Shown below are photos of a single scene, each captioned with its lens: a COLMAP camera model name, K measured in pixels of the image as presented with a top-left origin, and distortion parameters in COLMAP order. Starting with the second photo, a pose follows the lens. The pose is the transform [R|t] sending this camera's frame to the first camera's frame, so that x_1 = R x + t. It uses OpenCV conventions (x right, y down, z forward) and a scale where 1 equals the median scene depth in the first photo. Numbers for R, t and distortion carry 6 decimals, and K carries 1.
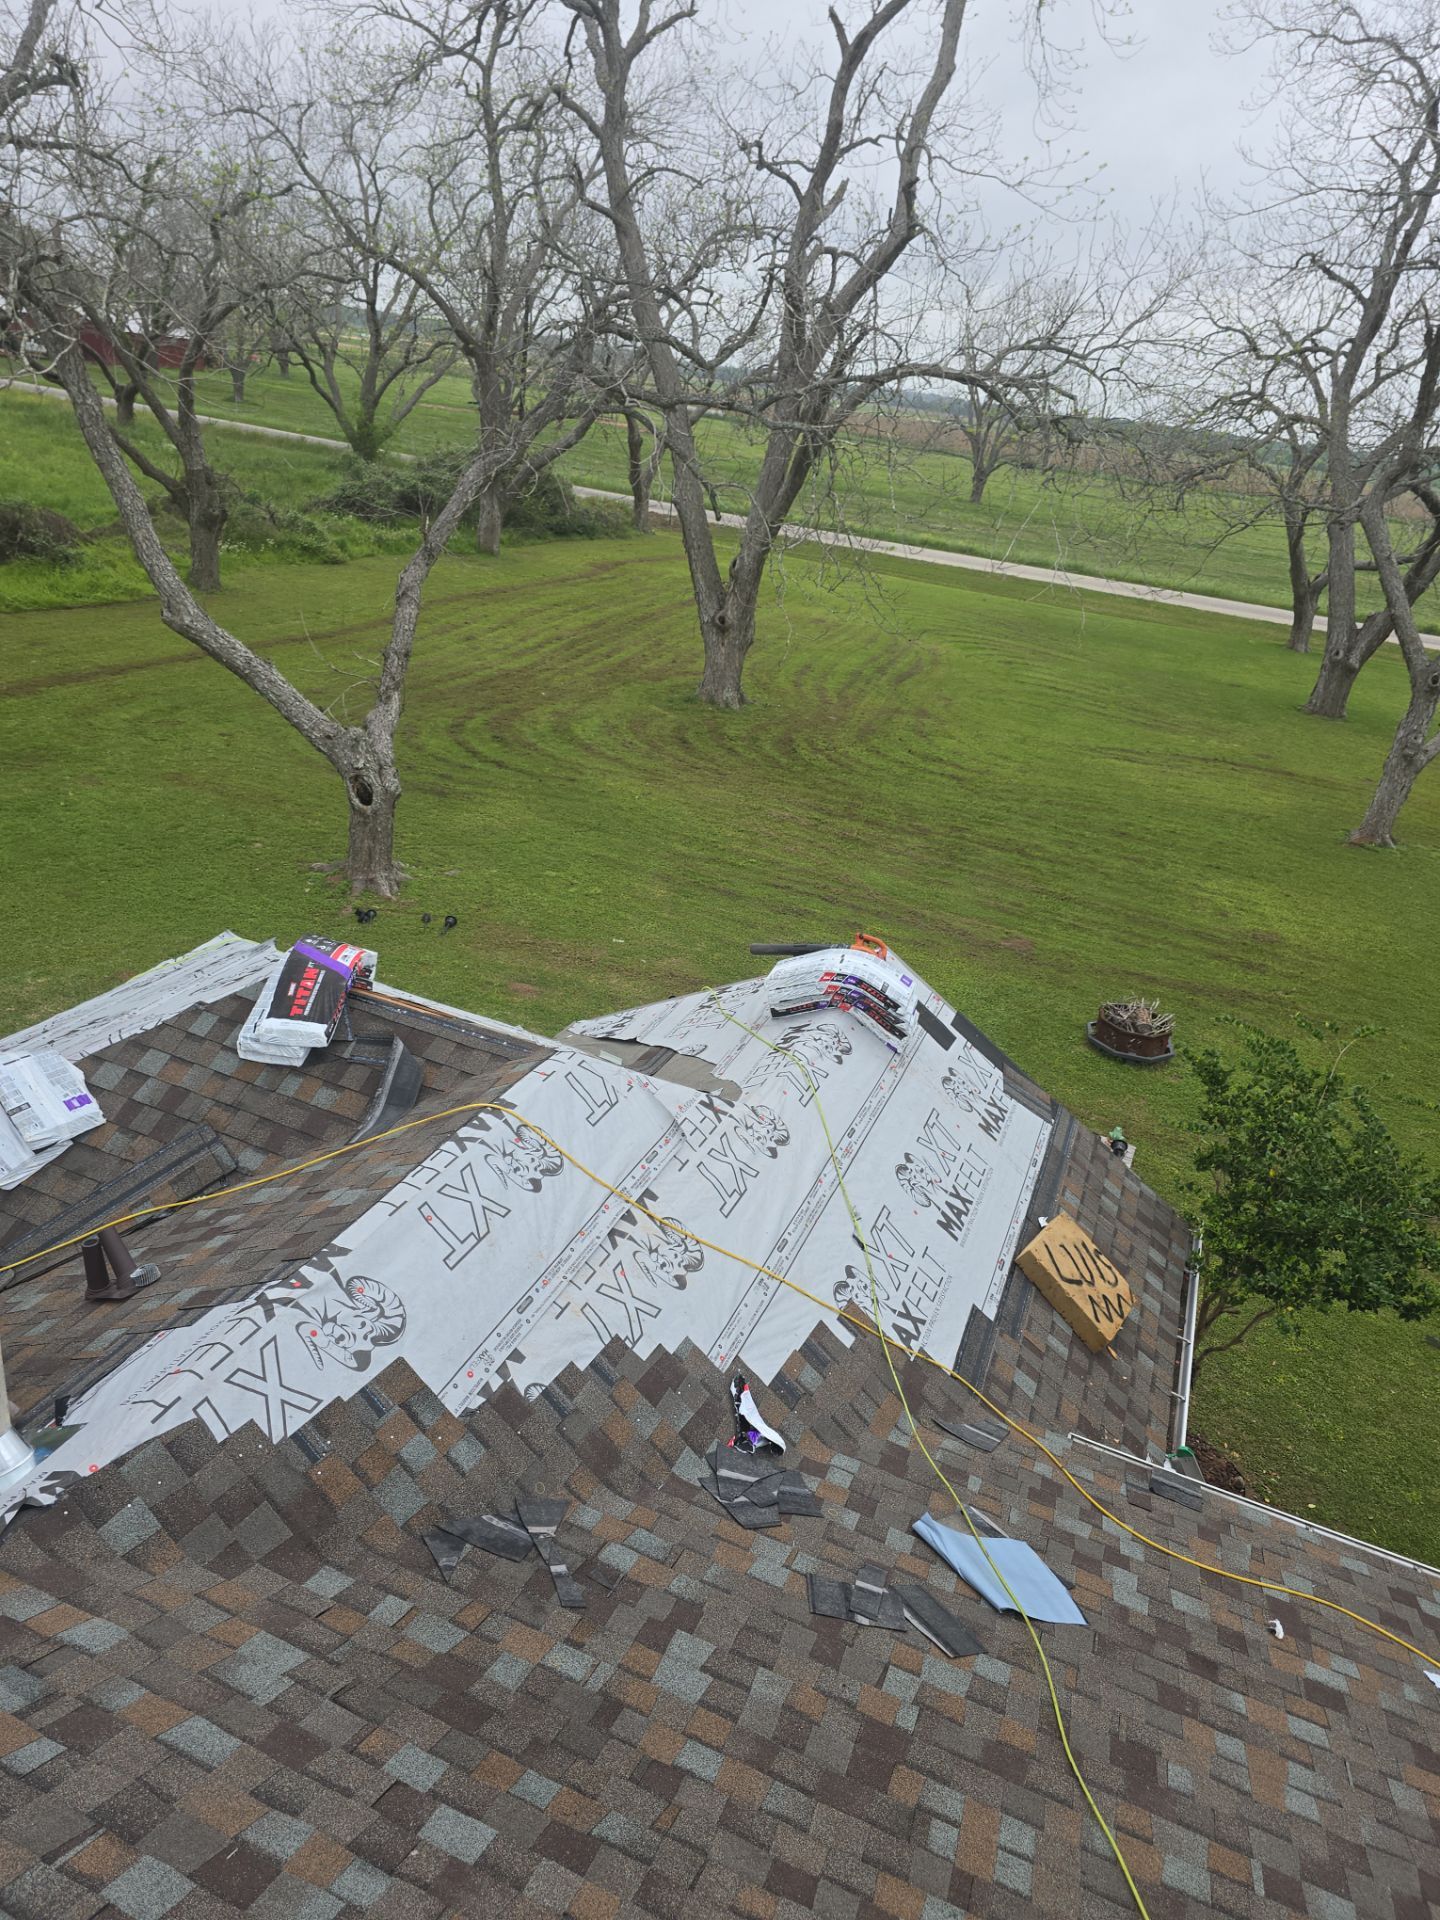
lens RADIAL K [[1294.0, 0, 720.0], [0, 1294.0, 960.0], [0, 0, 1]] dist [0.057121, -0.044098]
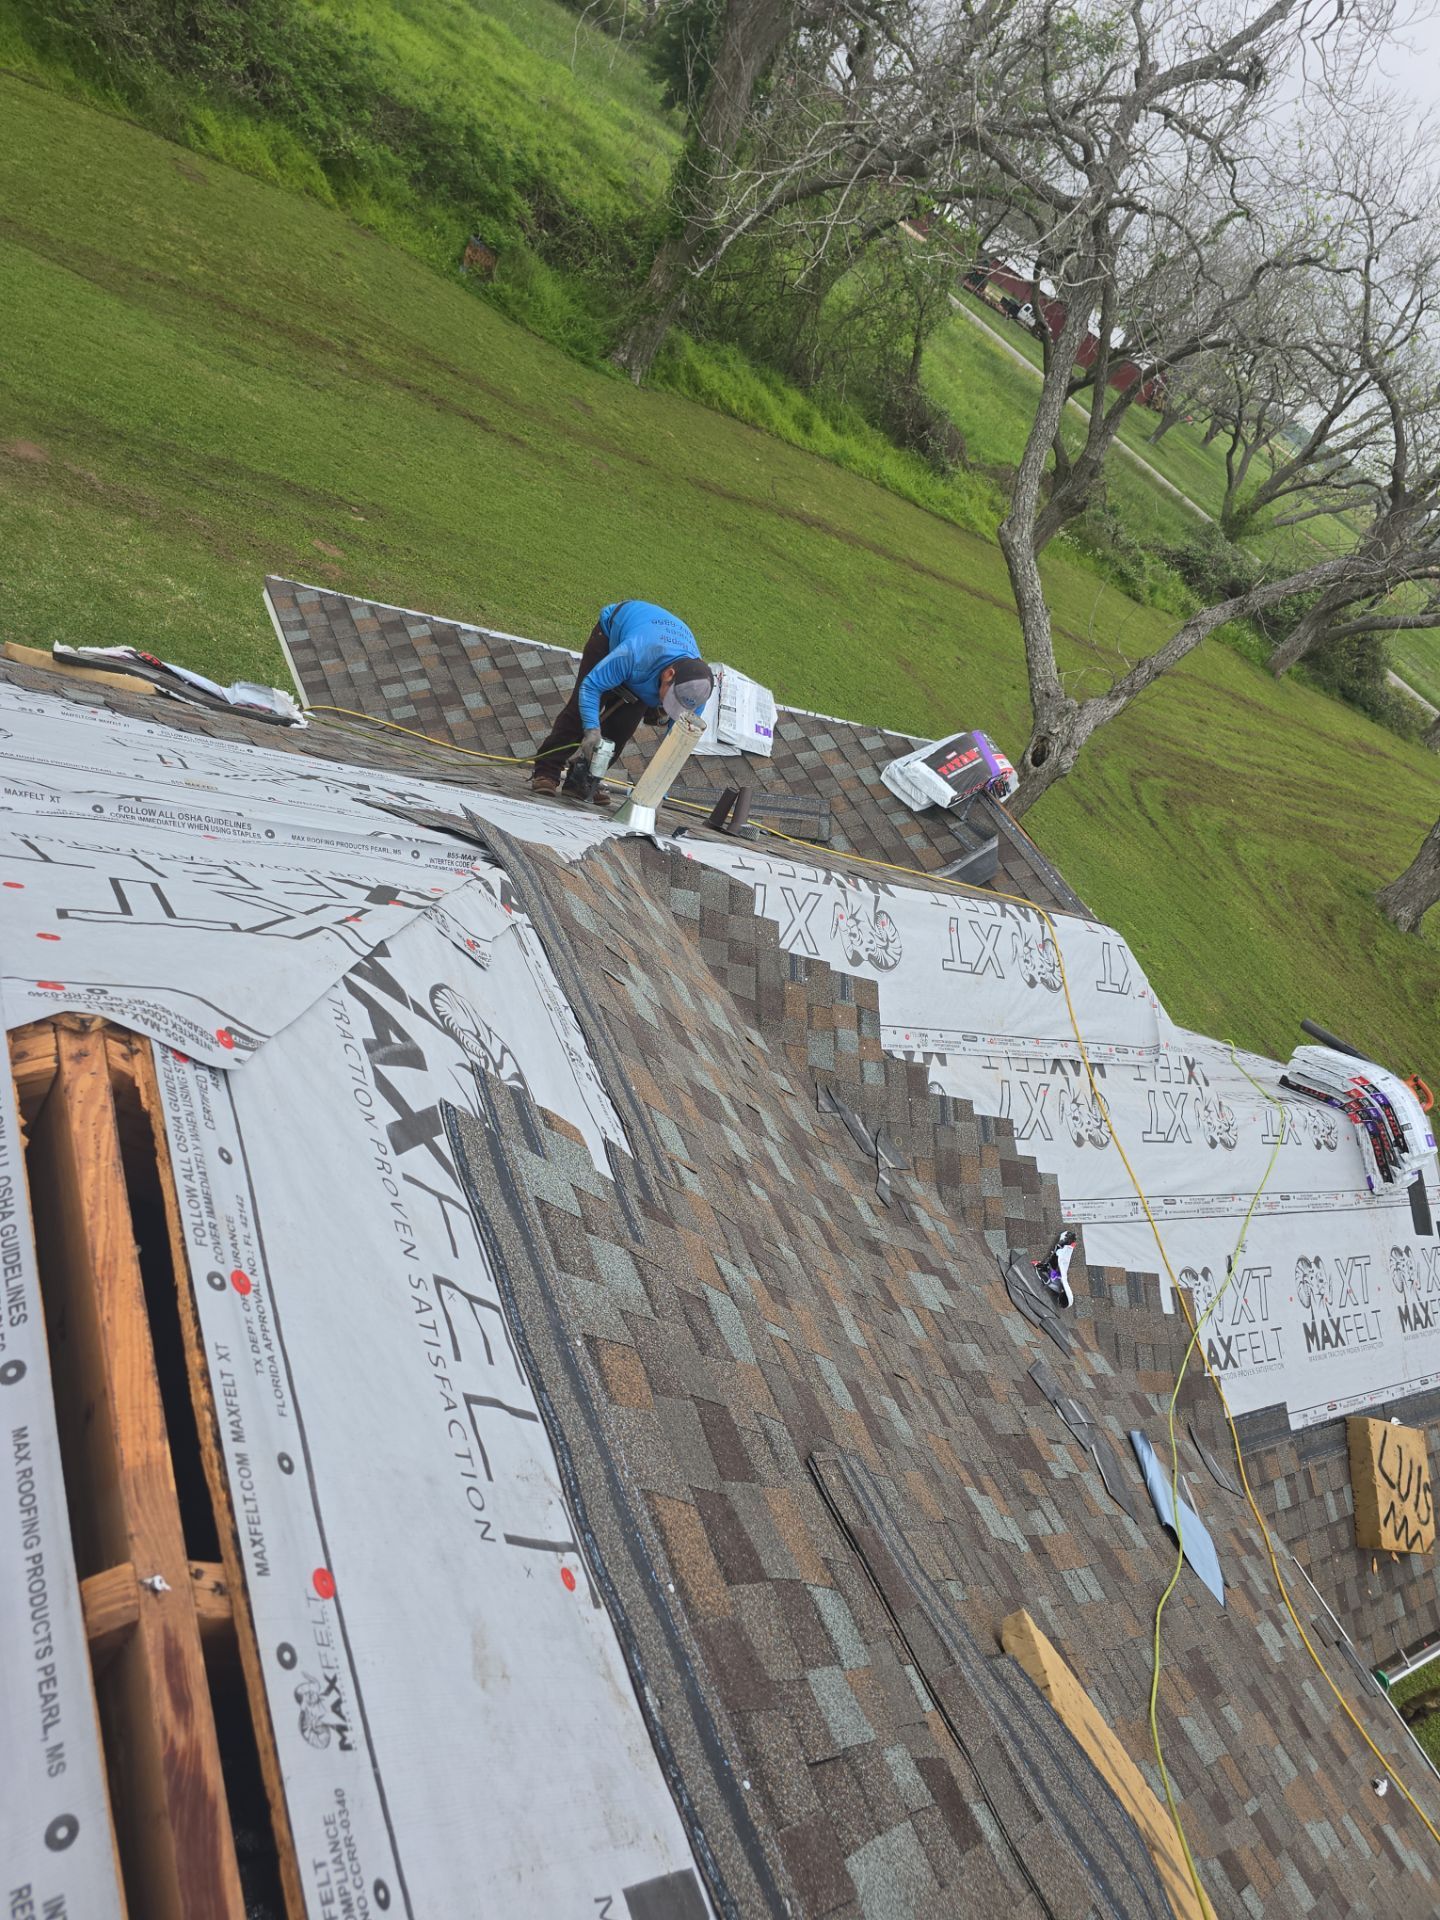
lens RADIAL K [[1271.7, 0, 720.0], [0, 1271.7, 960.0], [0, 0, 1]] dist [0.079334, -0.083891]
pose [[0.711757, 0.605740, -0.355642, 0.038244], [-0.615880, 0.781631, 0.098718, 0.177692], [0.337779, 0.148770, 0.929394, -0.096057]]
